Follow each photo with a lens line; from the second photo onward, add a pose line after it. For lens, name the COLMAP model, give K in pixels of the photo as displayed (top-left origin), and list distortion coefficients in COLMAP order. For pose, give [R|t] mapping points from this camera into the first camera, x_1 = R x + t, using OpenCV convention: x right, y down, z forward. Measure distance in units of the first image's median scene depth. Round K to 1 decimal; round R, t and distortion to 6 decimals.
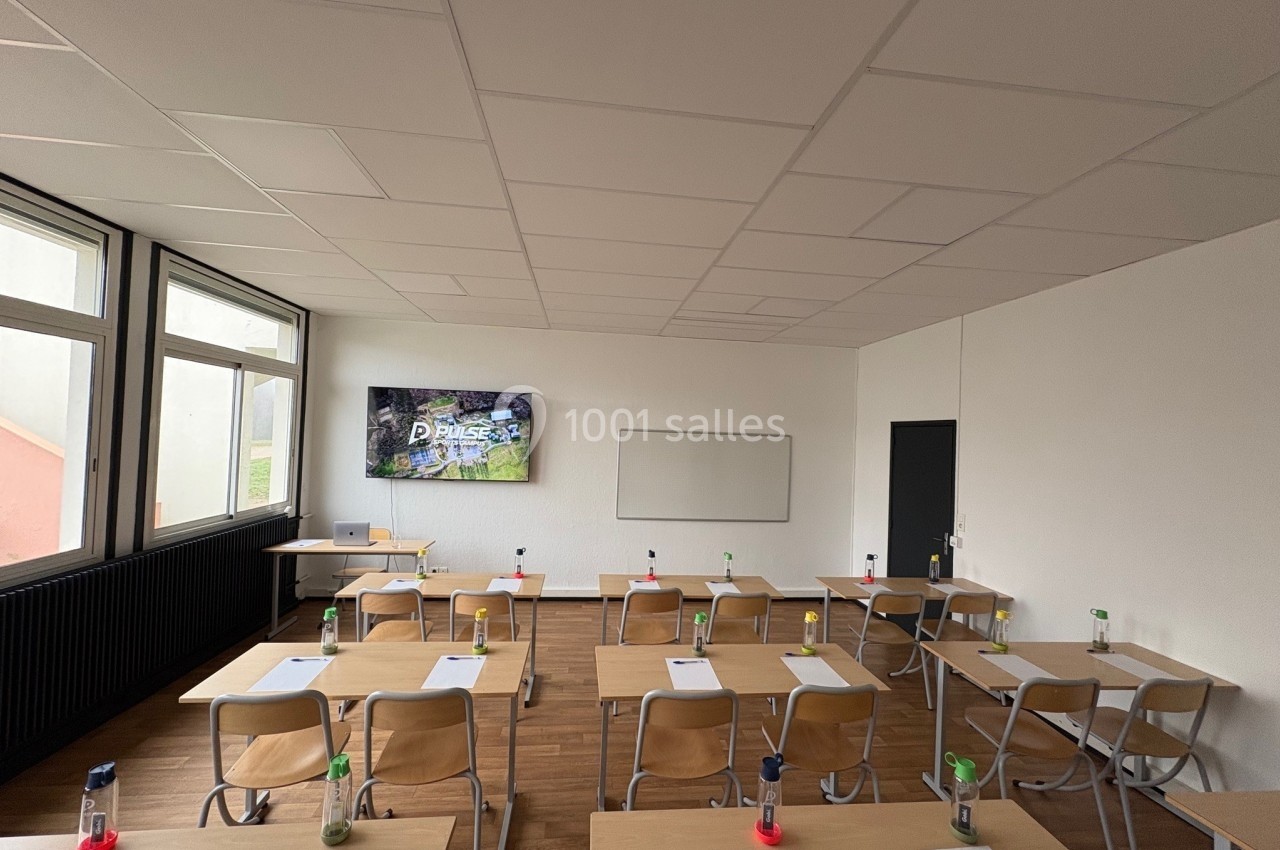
lens RADIAL K [[511.4, 0, 641.2], [0, 511.4, 422.0], [0, 0, 1]] dist [0.003447, 0.000244]
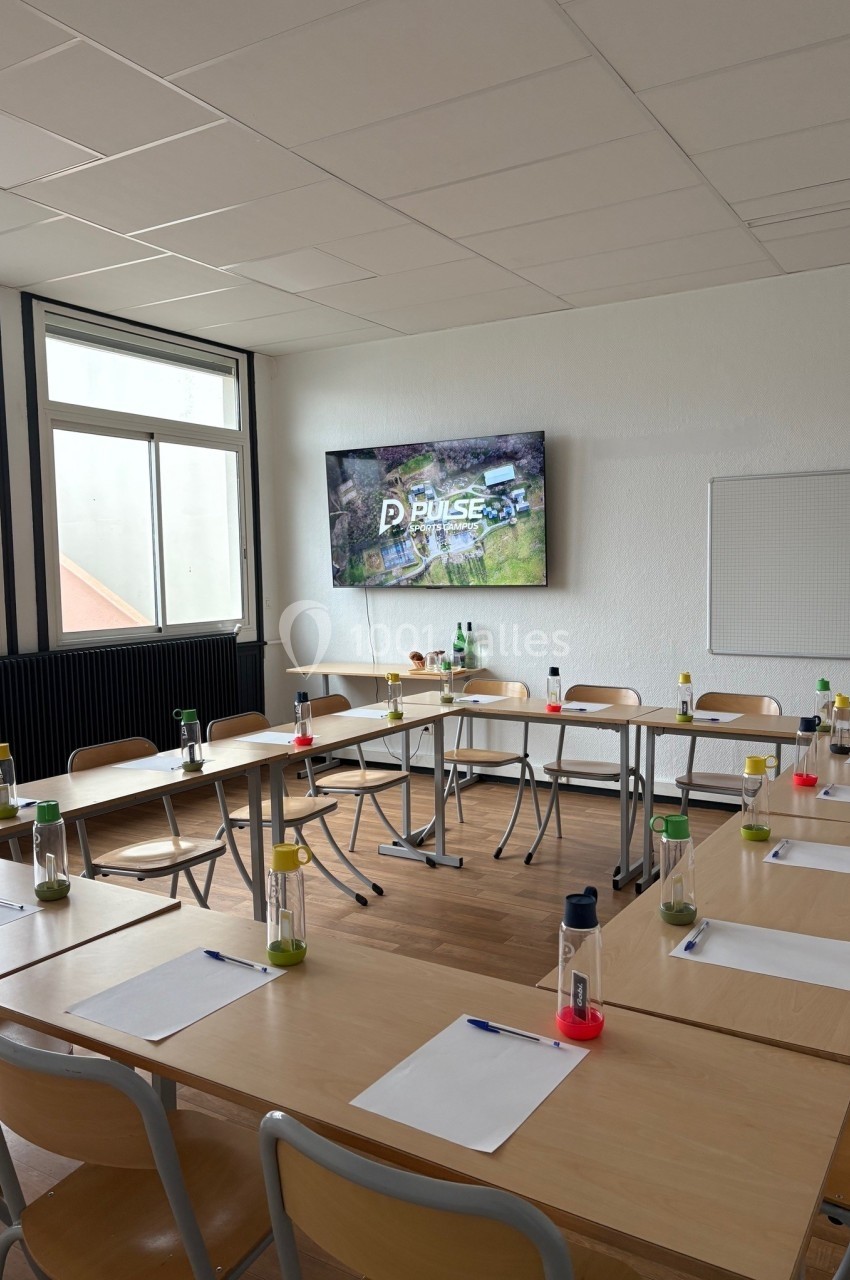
lens RADIAL K [[992.5, 0, 424.0], [0, 992.5, 648.7], [0, 0, 1]] dist [0.058308, -0.005277]
pose [[0.783740, 0.002109, -0.621086, 0.377118], [0.062708, 0.994616, 0.082508, 0.087068], [0.617915, -0.103611, 0.779388, 0.031027]]
